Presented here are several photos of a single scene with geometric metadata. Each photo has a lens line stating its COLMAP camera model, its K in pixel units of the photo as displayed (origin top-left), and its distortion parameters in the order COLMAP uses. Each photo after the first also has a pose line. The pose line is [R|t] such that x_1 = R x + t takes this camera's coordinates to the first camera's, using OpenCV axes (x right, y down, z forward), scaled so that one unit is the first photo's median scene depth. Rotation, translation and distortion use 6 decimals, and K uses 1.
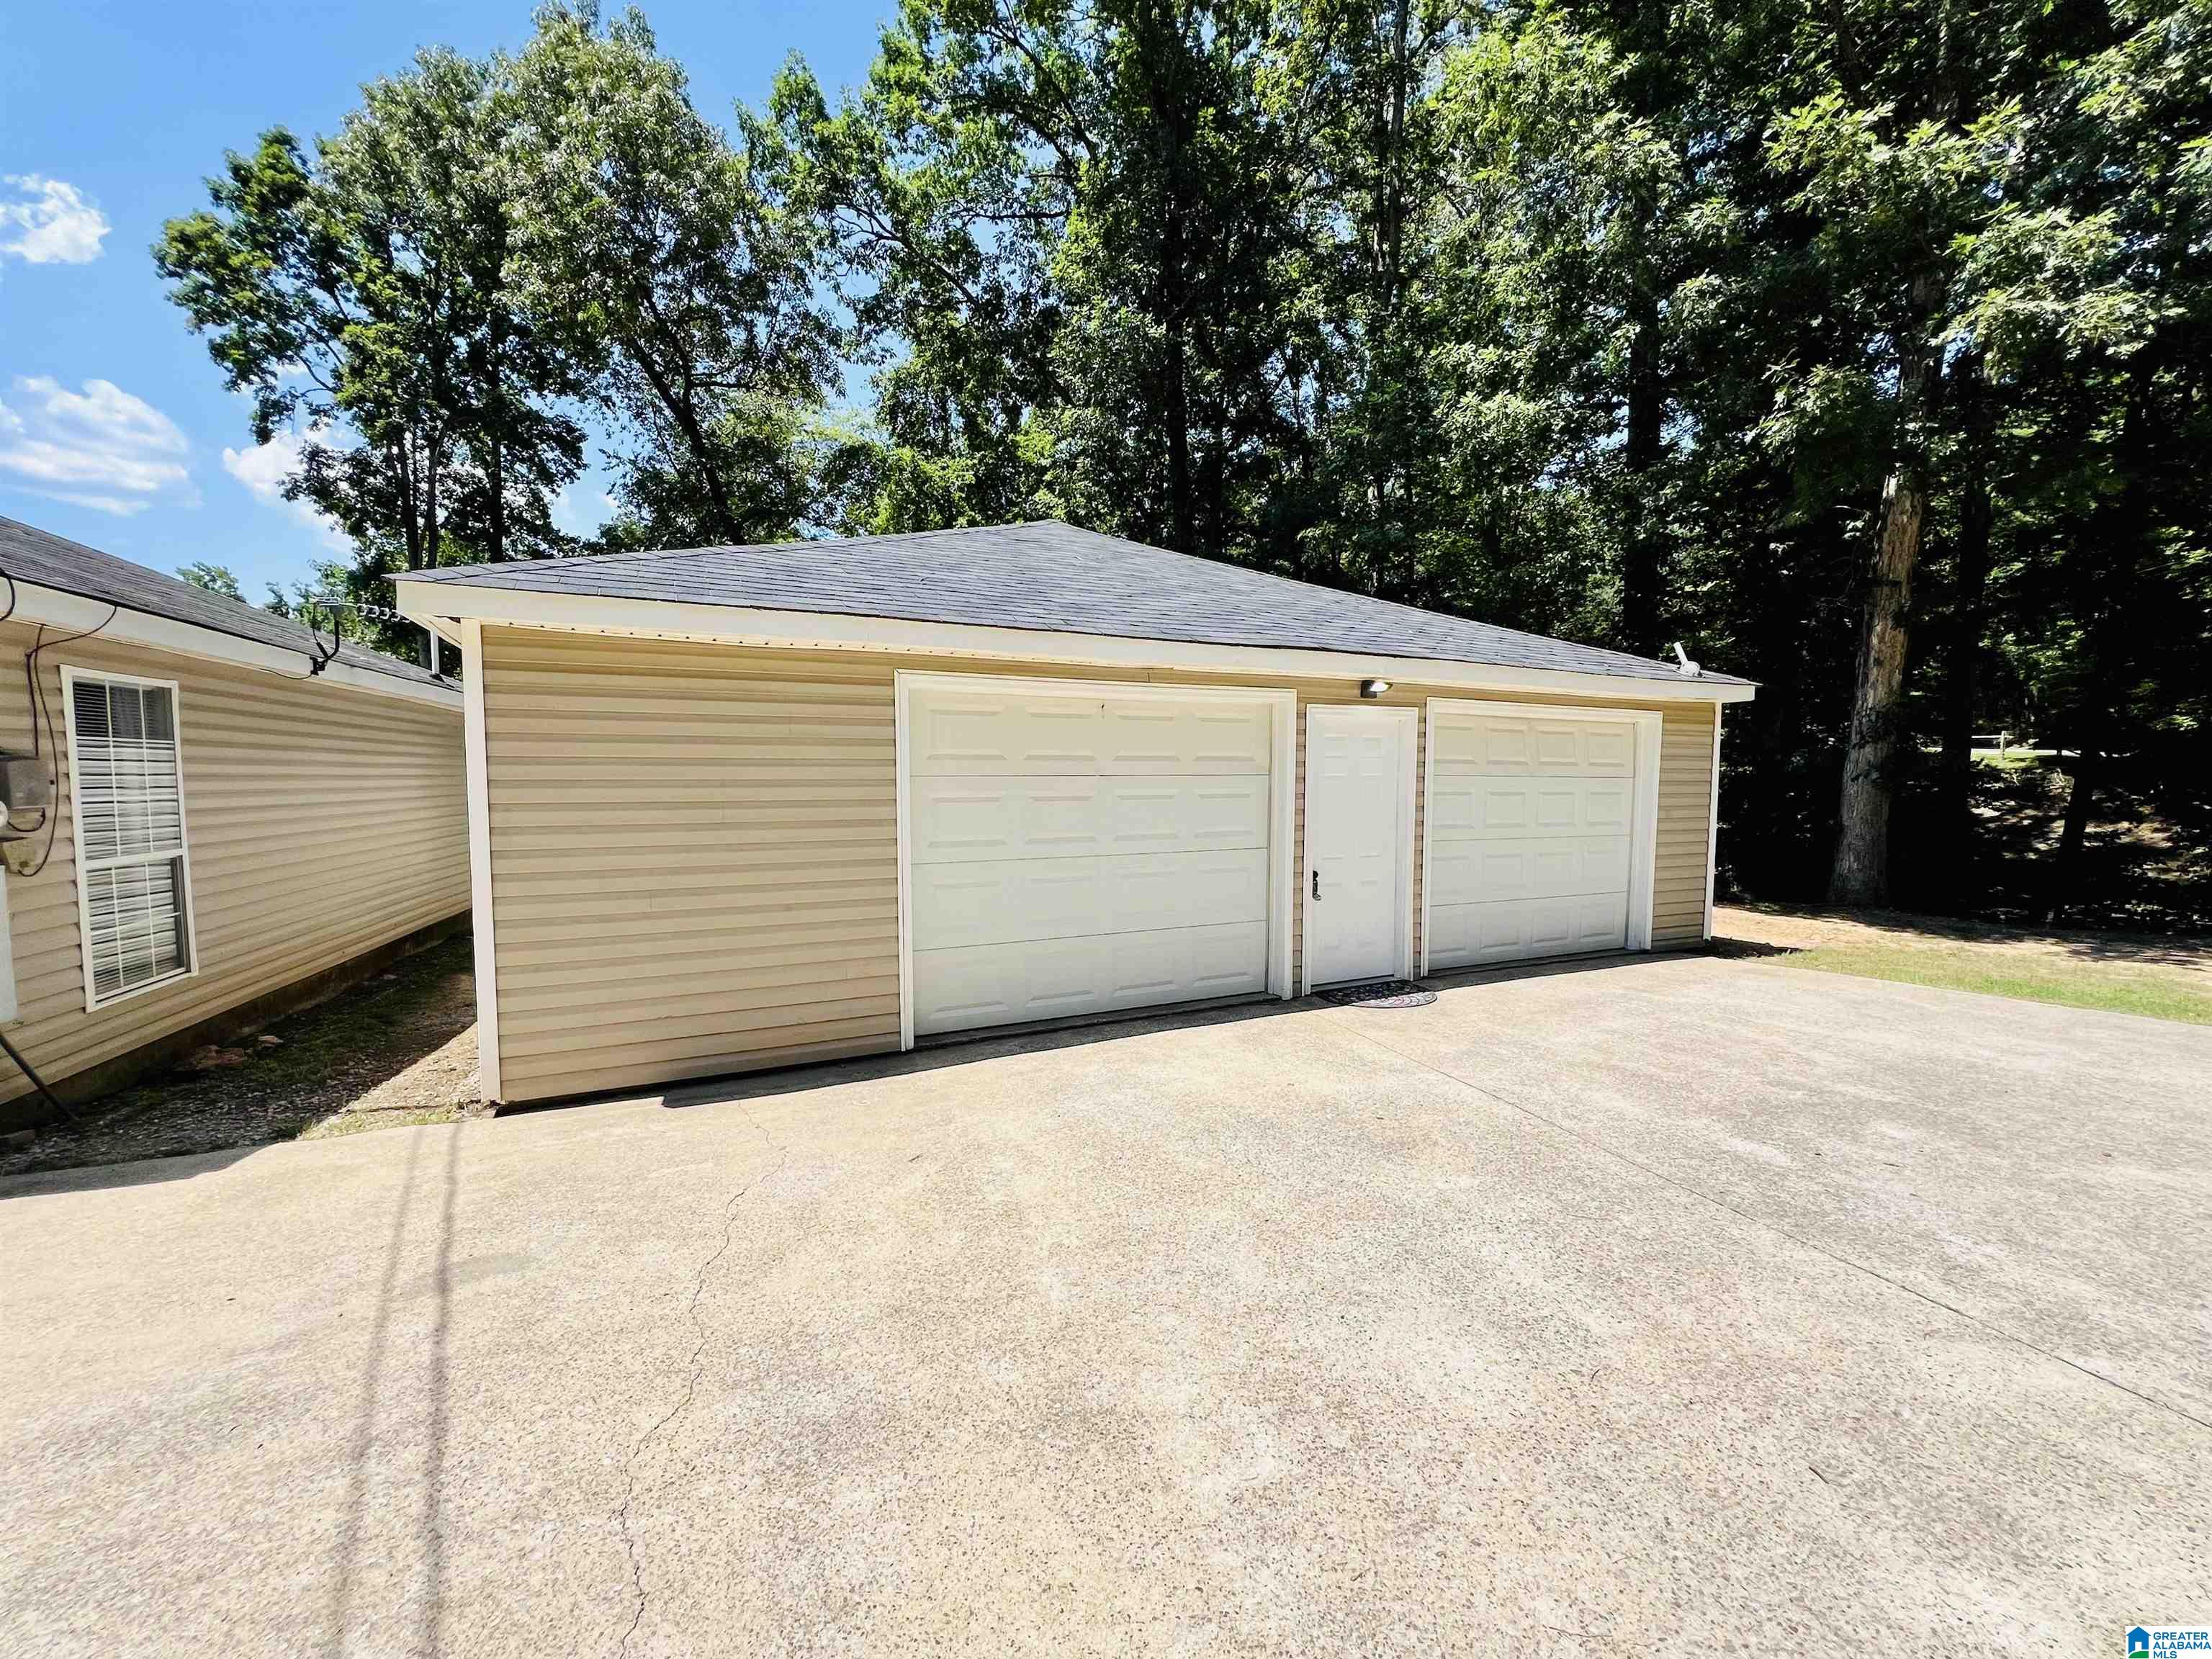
lens RADIAL K [[891.1, 0, 1108.6], [0, 891.1, 820.5], [0, 0, 1]] dist [0.001225, -0.000062]
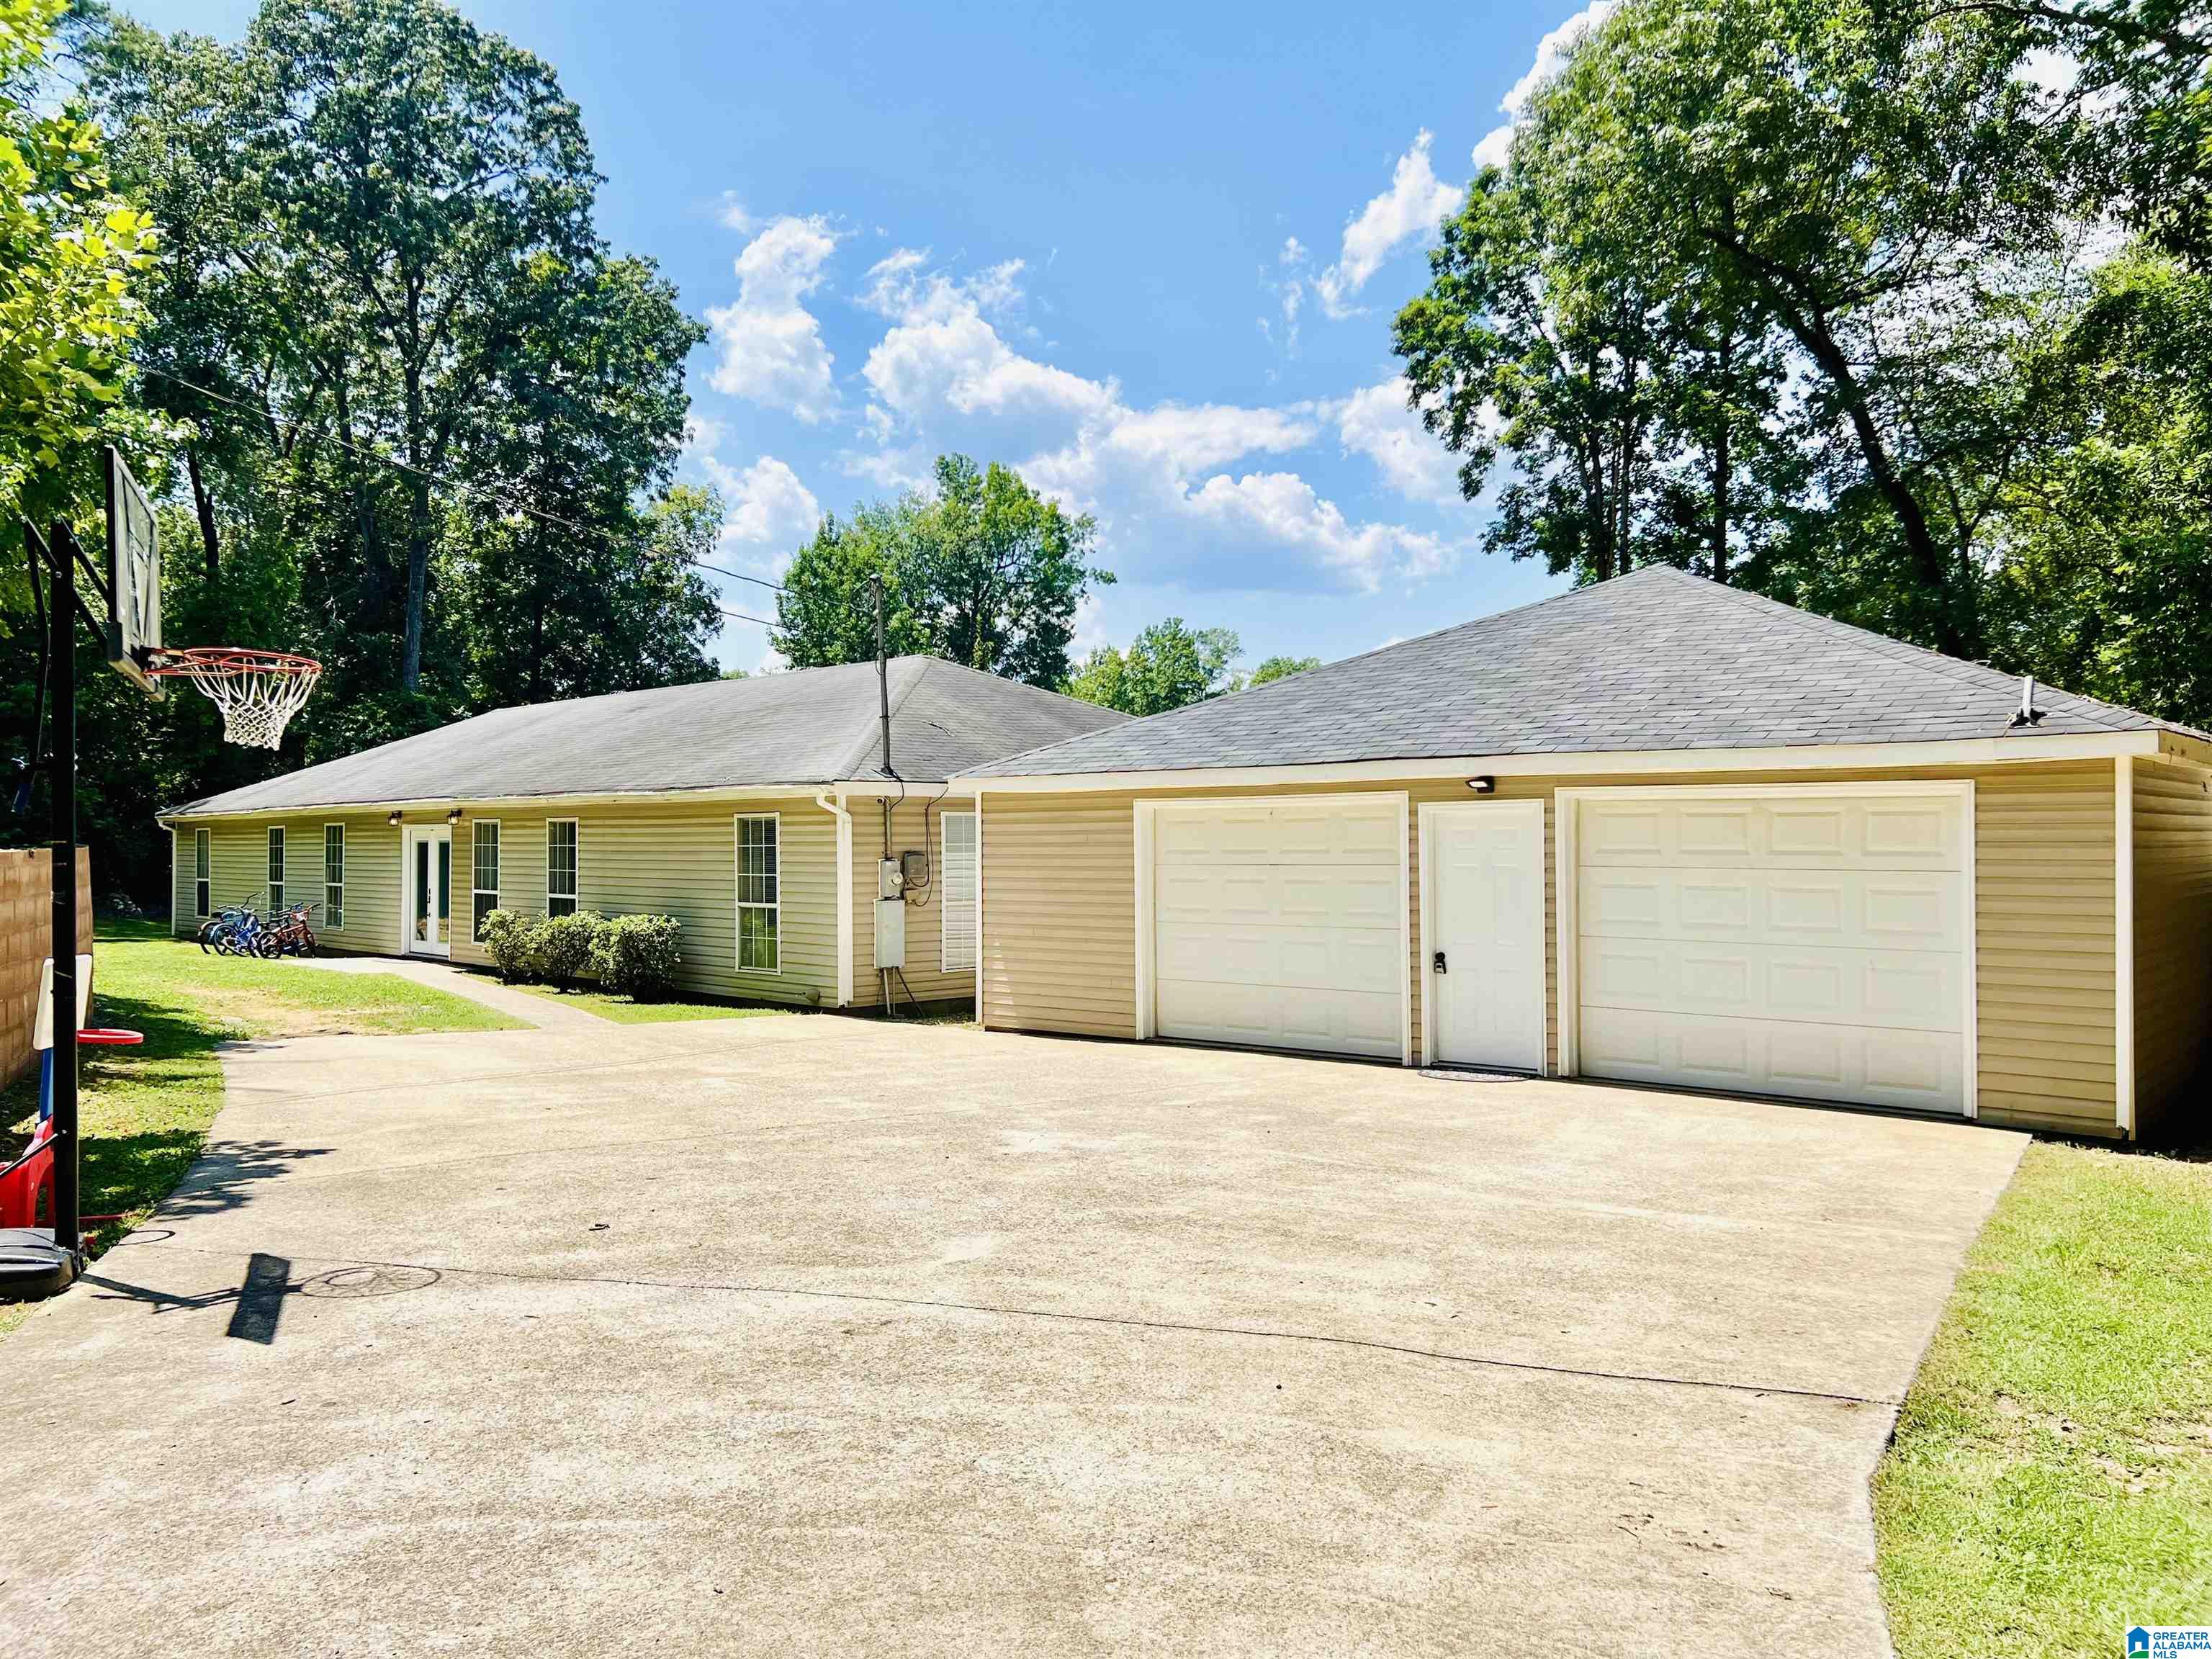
lens RADIAL K [[1684.7, 0, 1104.3], [0, 1684.7, 834.0], [0, 0, 1]] dist [0.002846, 0.000137]
pose [[0.407517, -0.008217, -0.913160, 1.963712], [-0.041624, 0.998753, -0.027563, -0.015586], [0.912248, 0.049241, 0.406667, -0.218688]]
